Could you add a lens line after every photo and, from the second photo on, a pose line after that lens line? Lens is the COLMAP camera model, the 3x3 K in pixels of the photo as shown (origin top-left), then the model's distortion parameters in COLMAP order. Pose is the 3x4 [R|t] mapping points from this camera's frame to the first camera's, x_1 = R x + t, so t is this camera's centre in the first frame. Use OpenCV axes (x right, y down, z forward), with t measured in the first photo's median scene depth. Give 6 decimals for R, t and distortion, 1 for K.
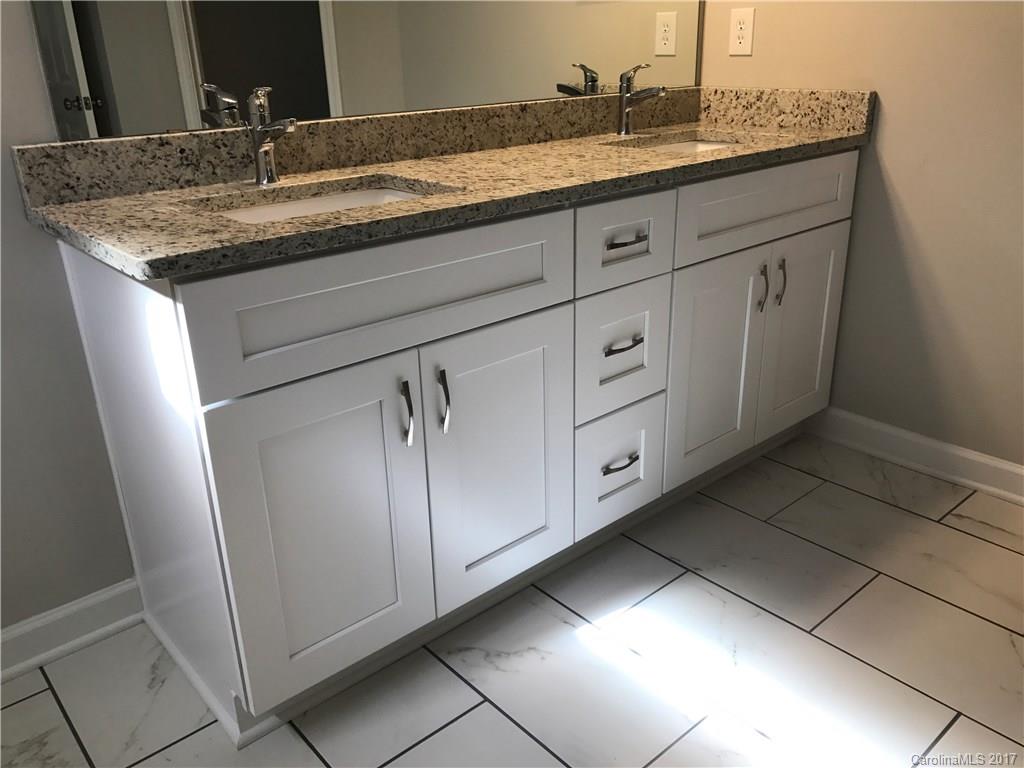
lens RADIAL K [[841.4, 0, 512.9], [0, 841.4, 383.9], [0, 0, 1]] dist [0.020304, -0.018826]
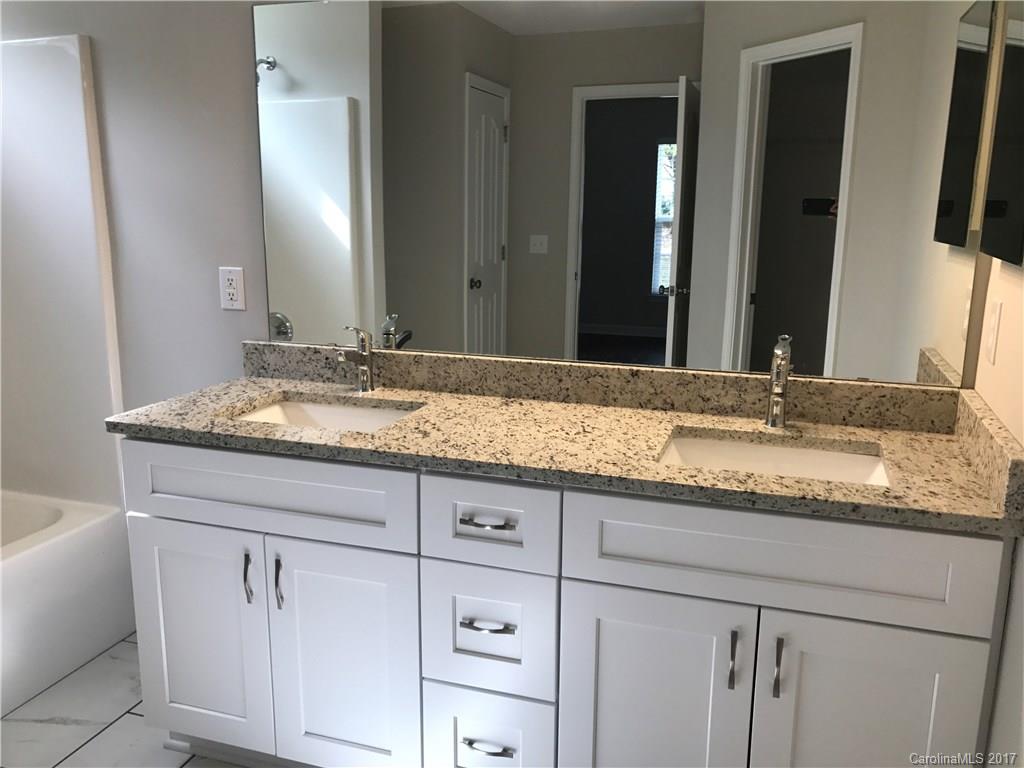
lens RADIAL K [[841.4, 0, 514.0], [0, 841.4, 383.0], [0, 0, 1]] dist [0.020304, -0.018826]
pose [[0.499807, 0.208650, -0.840630, 0.922349], [-0.346165, 0.937787, 0.026949, -0.351914], [0.793954, 0.277527, 0.540940, 0.429744]]
